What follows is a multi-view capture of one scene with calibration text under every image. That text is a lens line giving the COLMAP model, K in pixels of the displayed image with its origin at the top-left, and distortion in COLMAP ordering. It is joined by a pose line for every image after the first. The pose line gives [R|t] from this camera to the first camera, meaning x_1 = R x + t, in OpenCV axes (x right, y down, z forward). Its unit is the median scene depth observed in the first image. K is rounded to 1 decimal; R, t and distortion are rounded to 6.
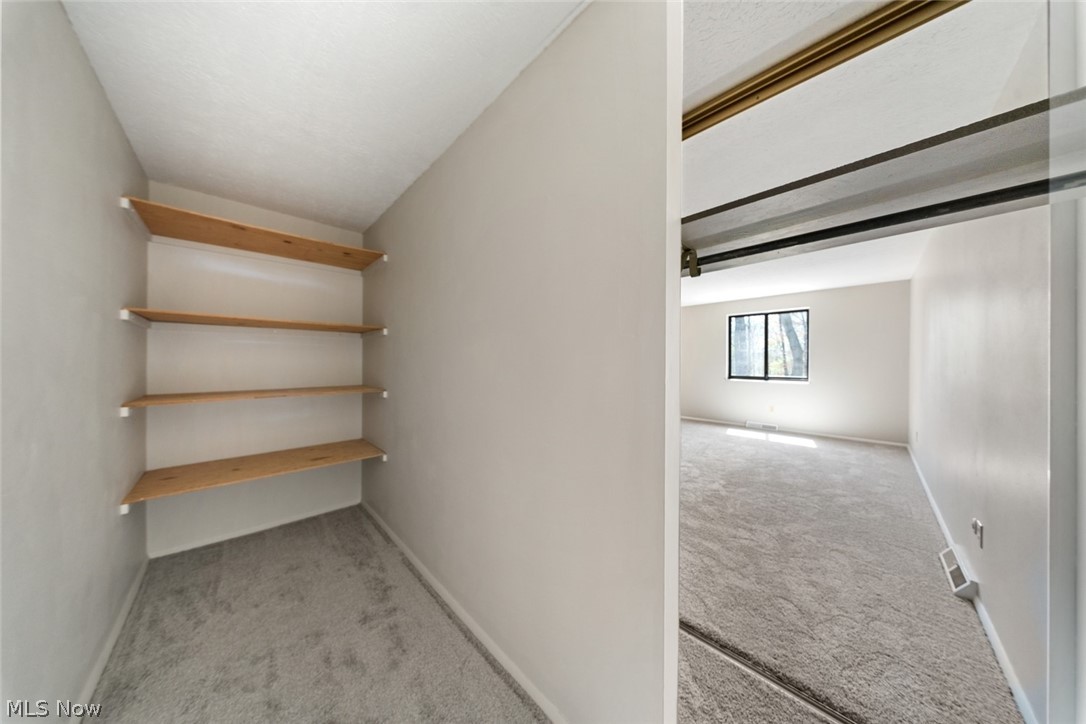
lens RADIAL K [[308.6, 0, 539.0], [0, 308.6, 360.8], [0, 0, 1]] dist [0.000882, 0.000009]
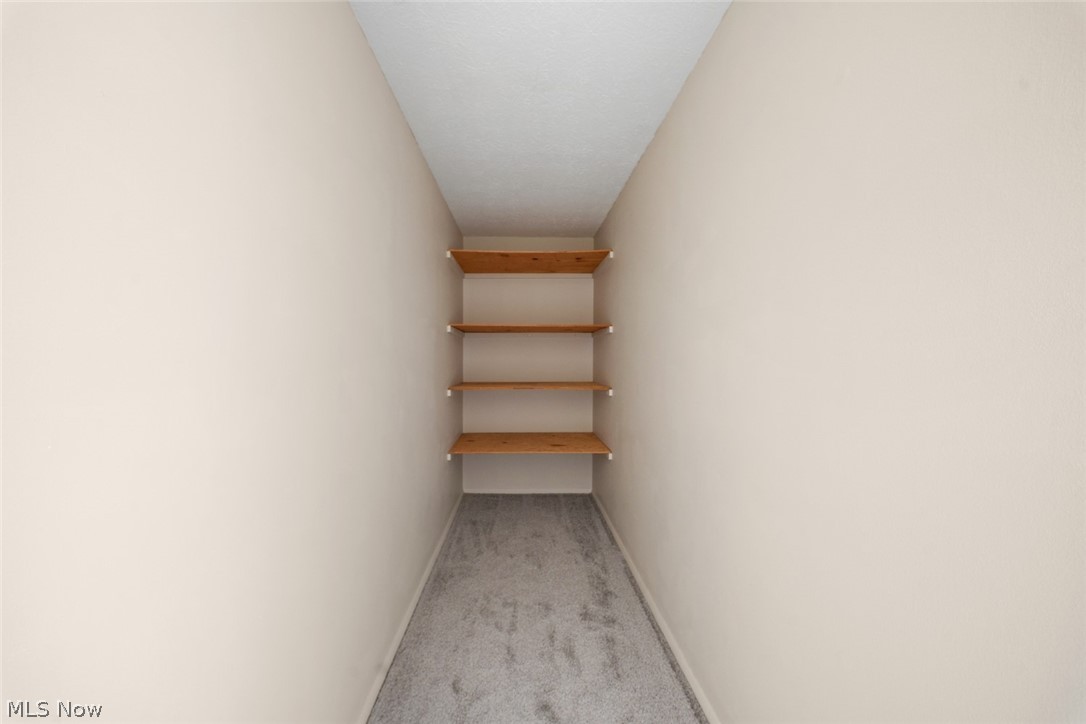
lens RADIAL K [[308.6, 0, 539.0], [0, 308.6, 360.8], [0, 0, 1]] dist [0.000882, 0.000009]
pose [[0.735667, 0.006255, -0.677314, 0.004292], [0.001172, 0.999944, 0.010507, -0.006208], [0.677342, -0.008524, 0.735619, 0.151773]]
